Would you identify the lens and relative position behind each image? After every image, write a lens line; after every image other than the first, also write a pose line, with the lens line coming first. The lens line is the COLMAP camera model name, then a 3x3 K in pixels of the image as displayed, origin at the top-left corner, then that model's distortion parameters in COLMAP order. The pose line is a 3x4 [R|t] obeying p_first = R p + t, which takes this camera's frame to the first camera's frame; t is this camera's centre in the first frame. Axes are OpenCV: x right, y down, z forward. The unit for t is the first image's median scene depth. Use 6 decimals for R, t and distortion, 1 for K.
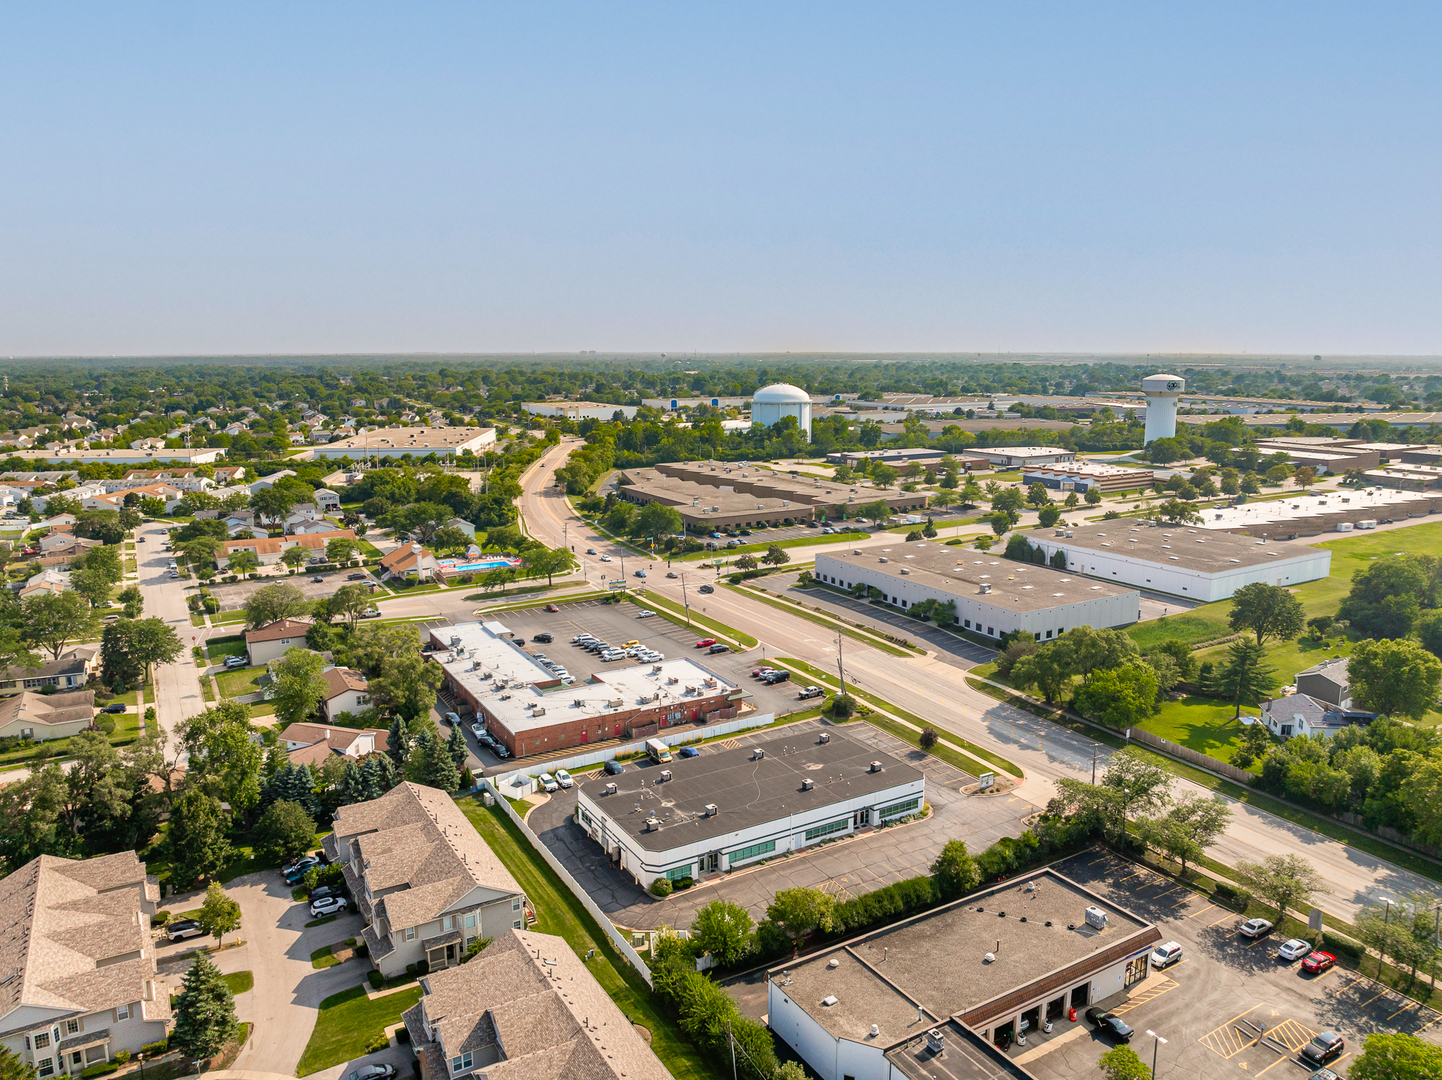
lens RADIAL K [[1026.8, 0, 731.5], [0, 1026.8, 535.1], [0, 0, 1]] dist [-0.038787, -0.010945]
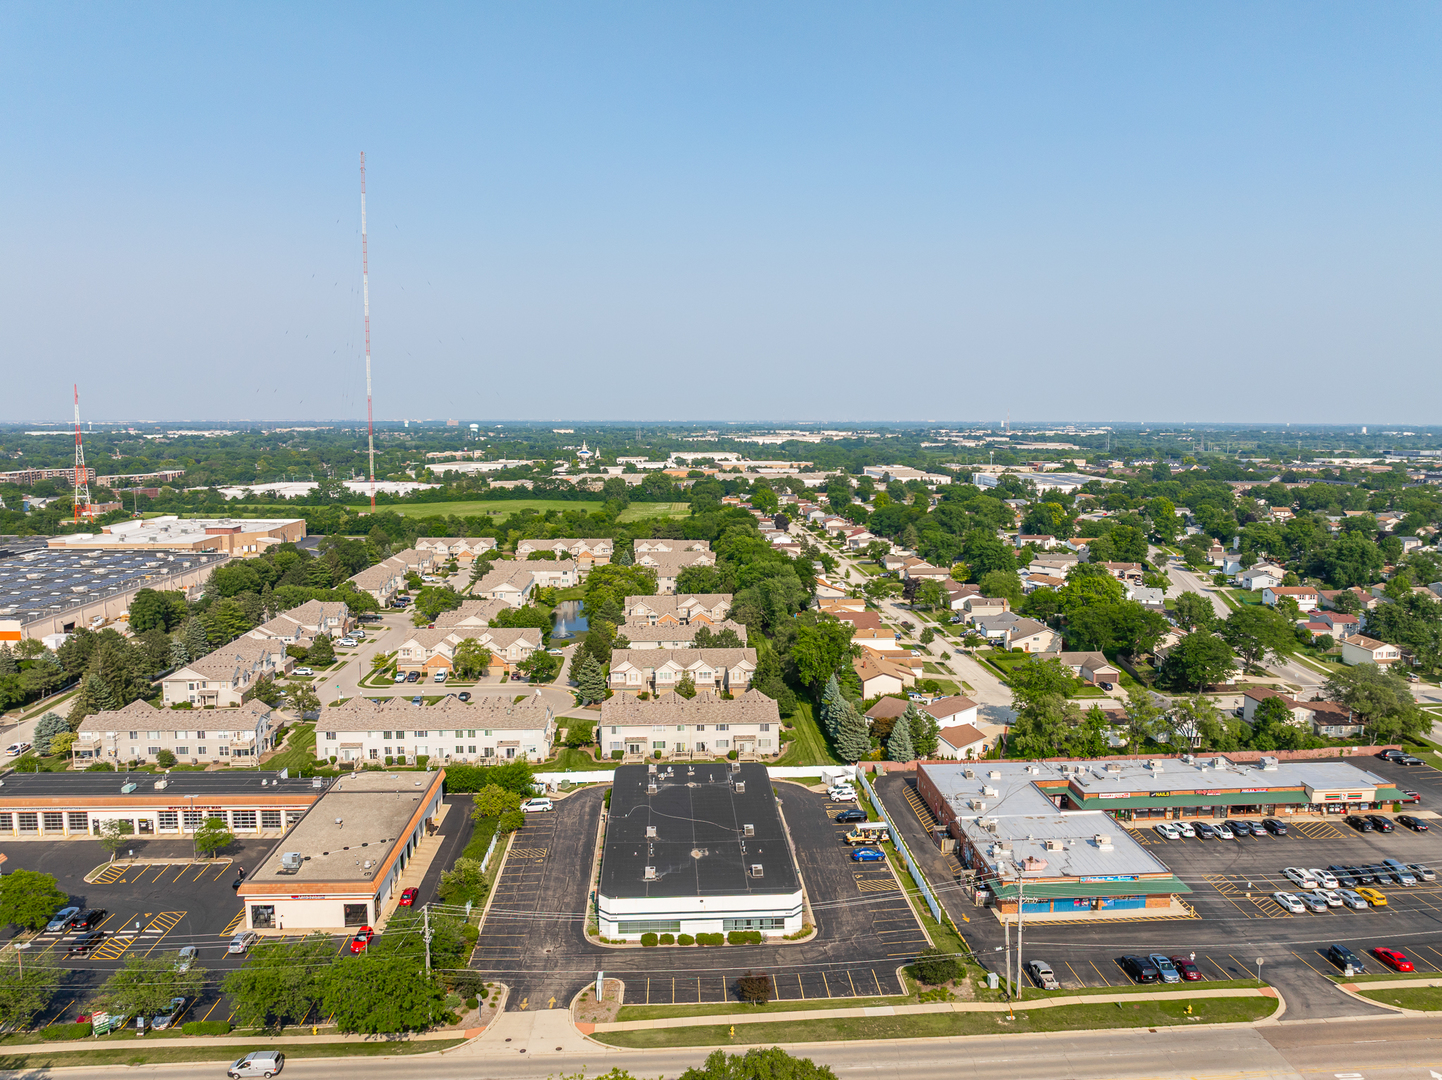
lens RADIAL K [[1026.8, 0, 731.5], [0, 1026.8, 535.1], [0, 0, 1]] dist [-0.038787, -0.010945]
pose [[-0.449076, 0.099497, -0.887937, 0.529678], [-0.160641, 0.968596, 0.189779, -0.130657], [0.878934, 0.227864, -0.418990, 0.900390]]
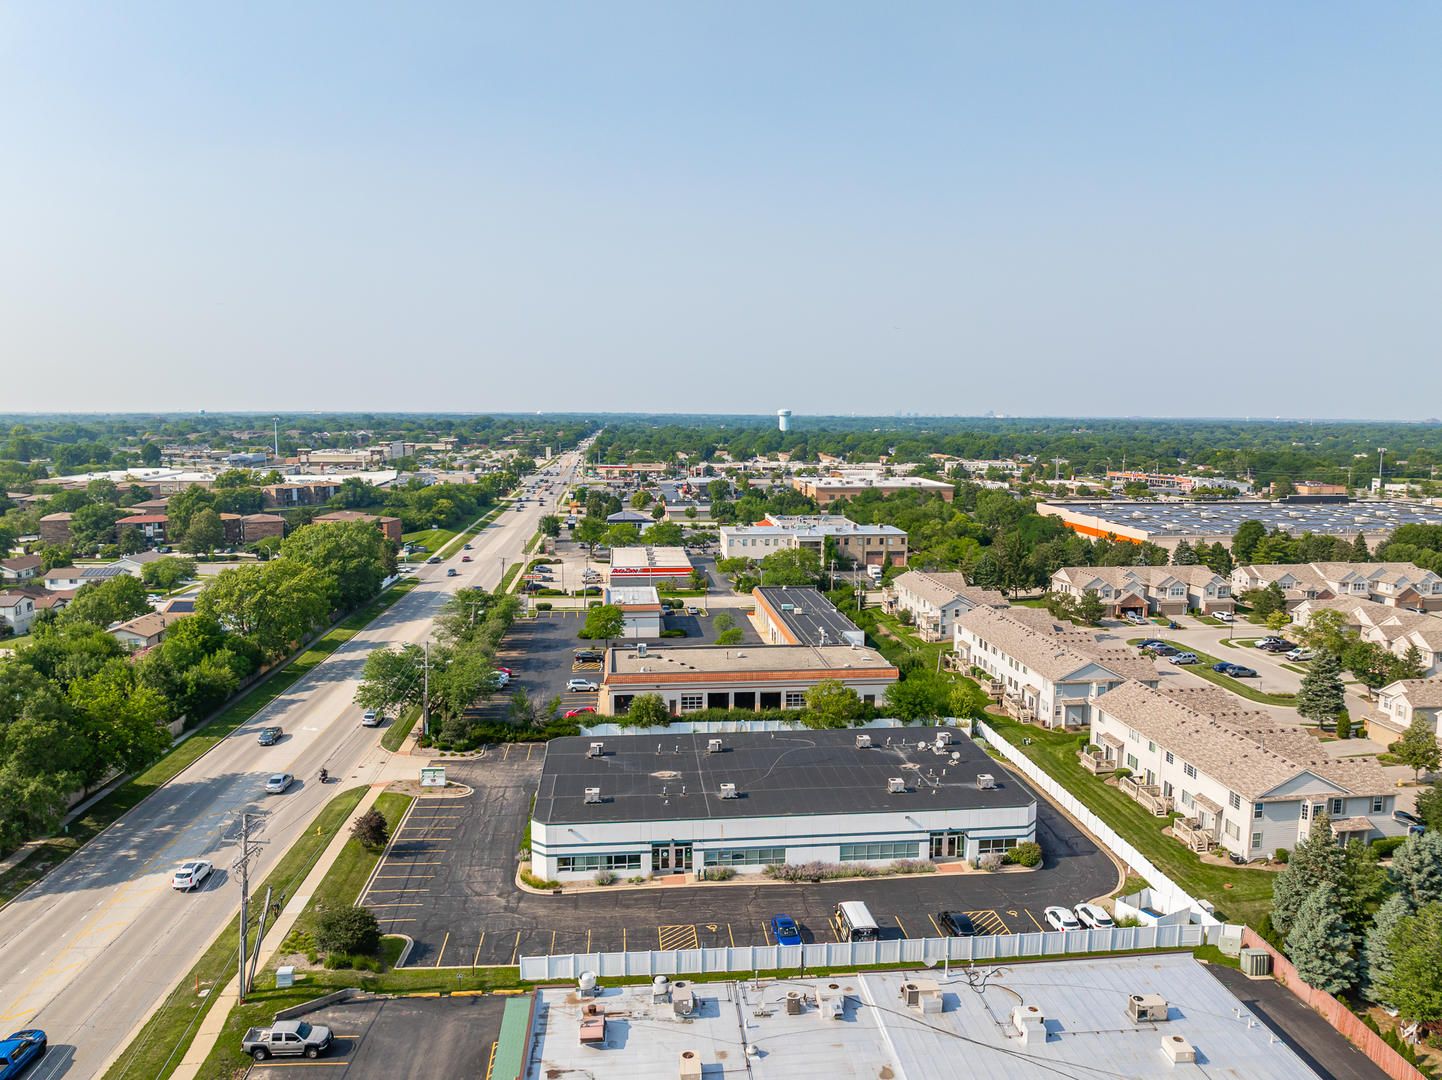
lens RADIAL K [[1022.7, 0, 721.0], [0, 1022.7, 540.0], [0, 0, 1]] dist [-0.035628, 0.000846]
pose [[-0.905773, -0.050951, 0.420688, -0.148868], [0.074820, 0.957921, 0.277110, -0.065746], [-0.417105, 0.282474, -0.863847, 1.027601]]
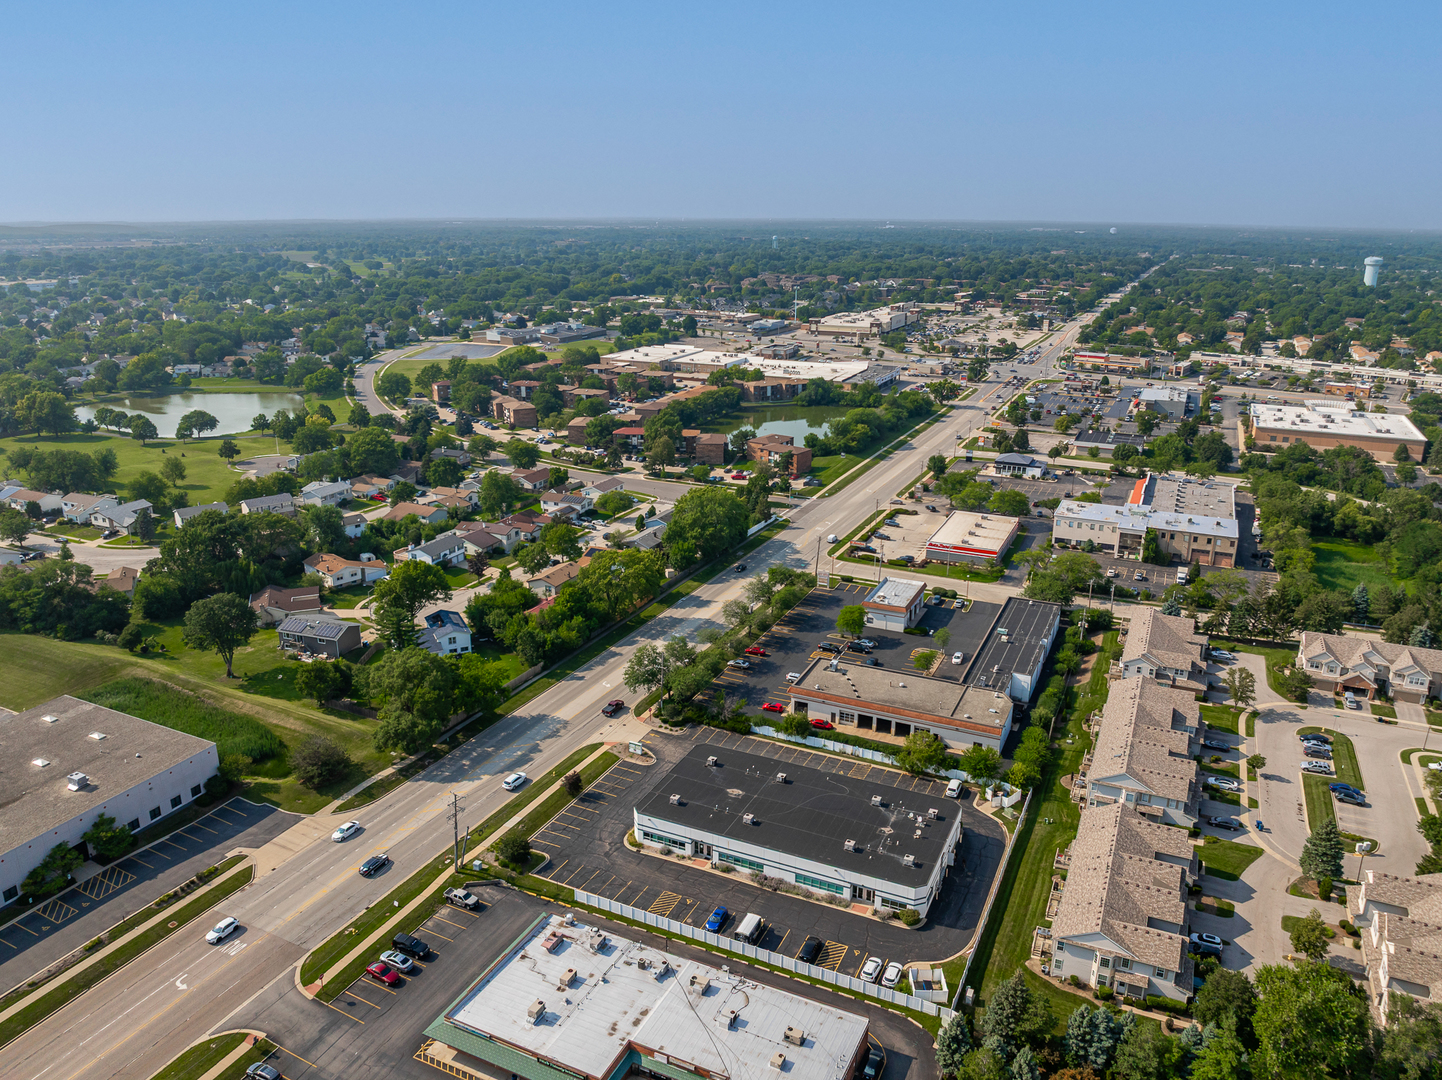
lens RADIAL K [[1026.8, 0, 731.5], [0, 1026.8, 535.1], [0, 0, 1]] dist [-0.038787, -0.010945]
pose [[-0.563921, -0.246788, 0.788092, -0.463219], [0.142758, 0.910806, 0.387366, -0.287506], [-0.813396, 0.330950, -0.478391, 0.966587]]
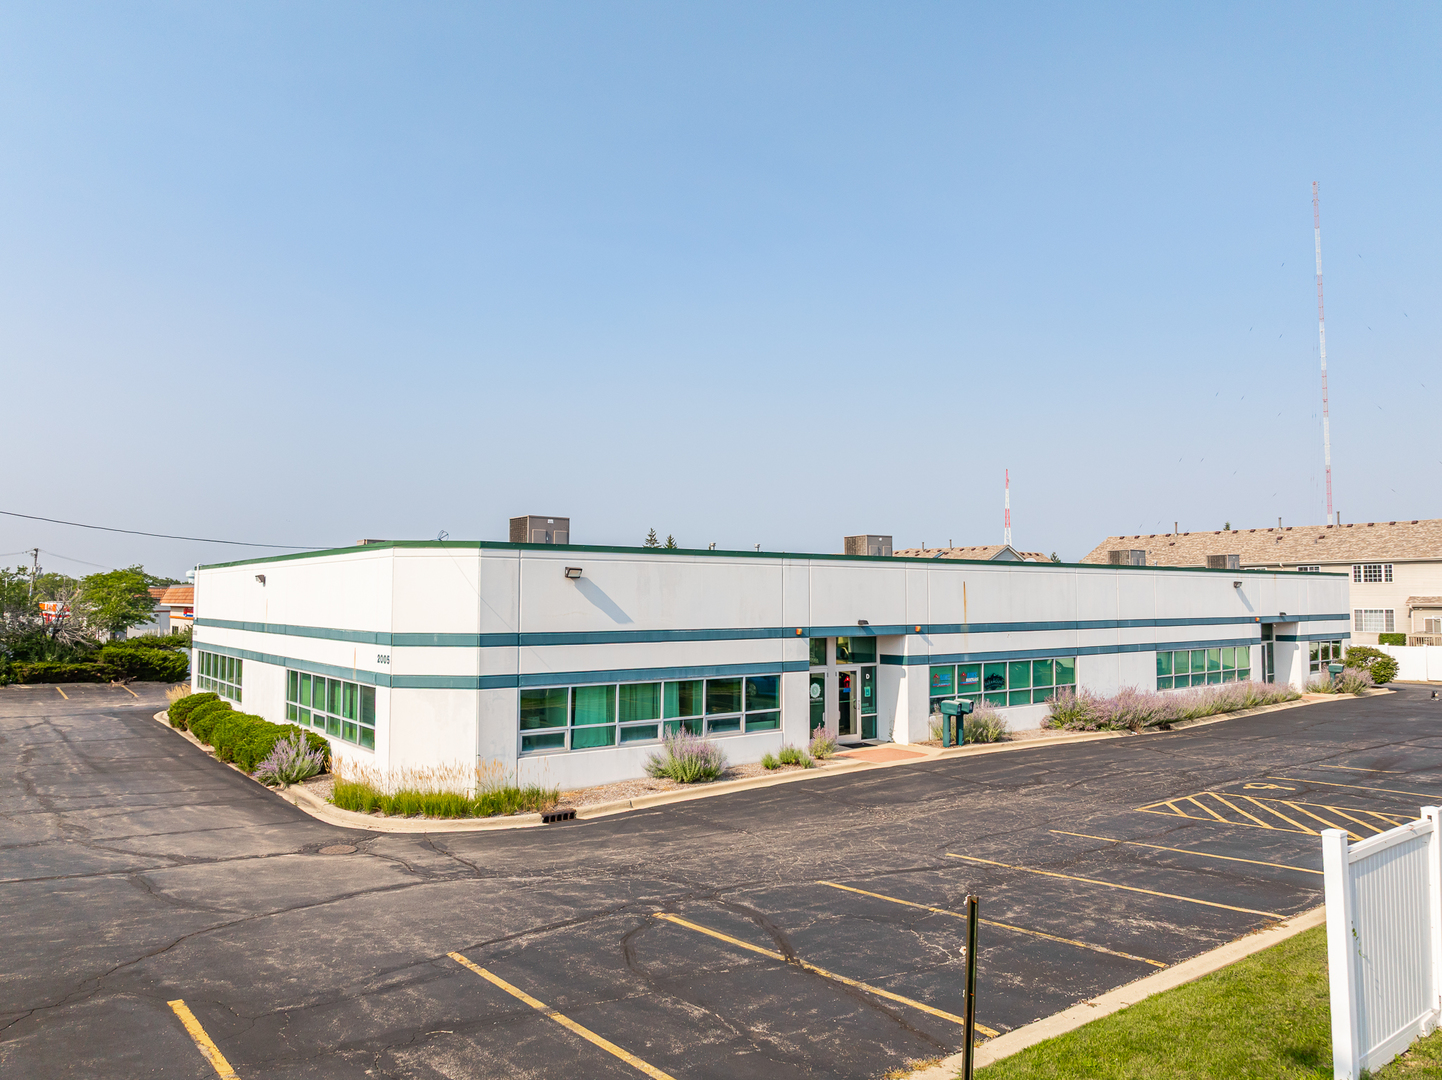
lens RADIAL K [[1026.8, 0, 731.5], [0, 1026.8, 535.1], [0, 0, 1]] dist [-0.038787, -0.010945]
pose [[-0.992790, -0.005518, -0.119741, 0.058407], [-0.019022, 0.993534, 0.111932, 0.129364], [0.118349, 0.113403, -0.986475, 0.845419]]
